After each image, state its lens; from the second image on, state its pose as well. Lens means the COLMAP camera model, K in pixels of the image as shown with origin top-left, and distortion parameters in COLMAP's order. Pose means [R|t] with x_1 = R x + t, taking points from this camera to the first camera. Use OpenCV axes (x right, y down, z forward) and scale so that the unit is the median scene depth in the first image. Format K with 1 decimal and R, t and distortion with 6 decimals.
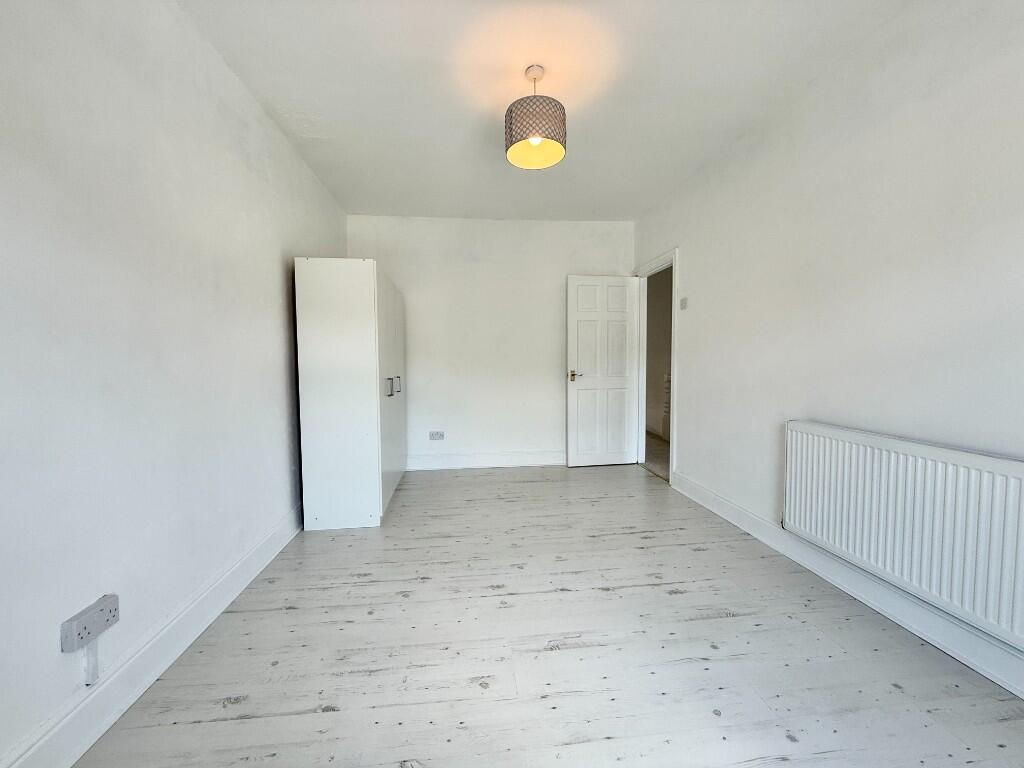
lens RADIAL K [[410.8, 0, 509.7], [0, 410.8, 381.6], [0, 0, 1]] dist [0.001565, -0.000064]
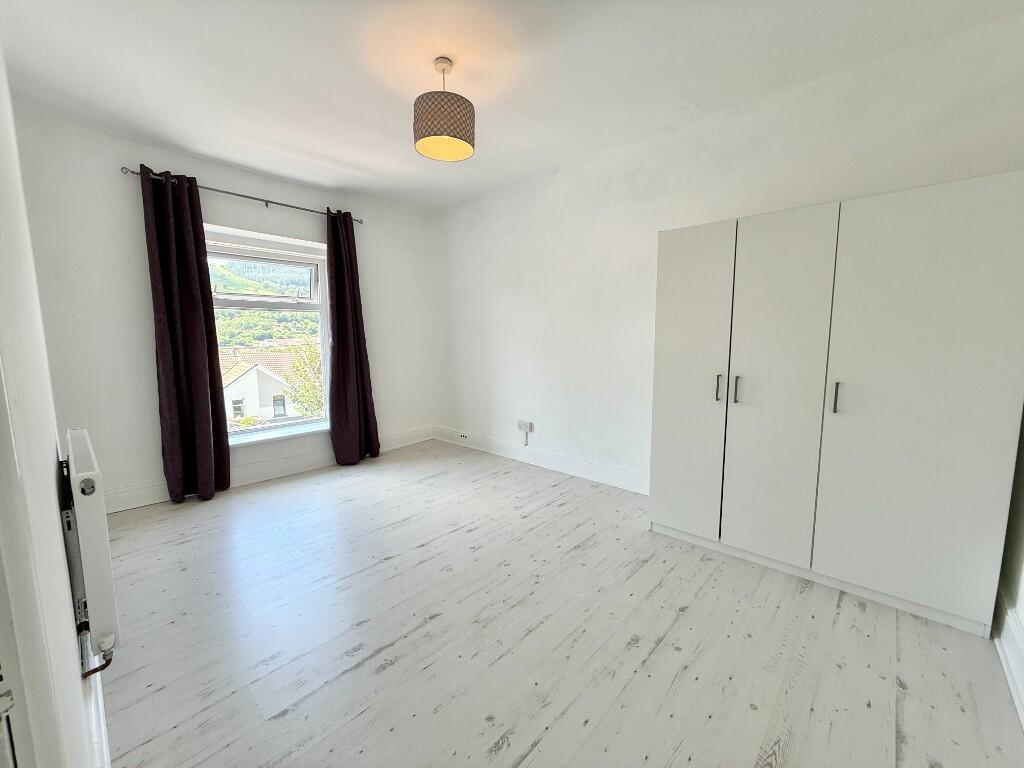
lens RADIAL K [[410.8, 0, 511.9], [0, 410.8, 384.4], [0, 0, 1]] dist [0.001565, -0.000064]
pose [[-0.758546, 0.085992, -0.645920, 0.589577], [-0.024508, 0.986788, 0.160154, -0.132713], [0.651158, 0.137314, -0.746416, 1.777967]]
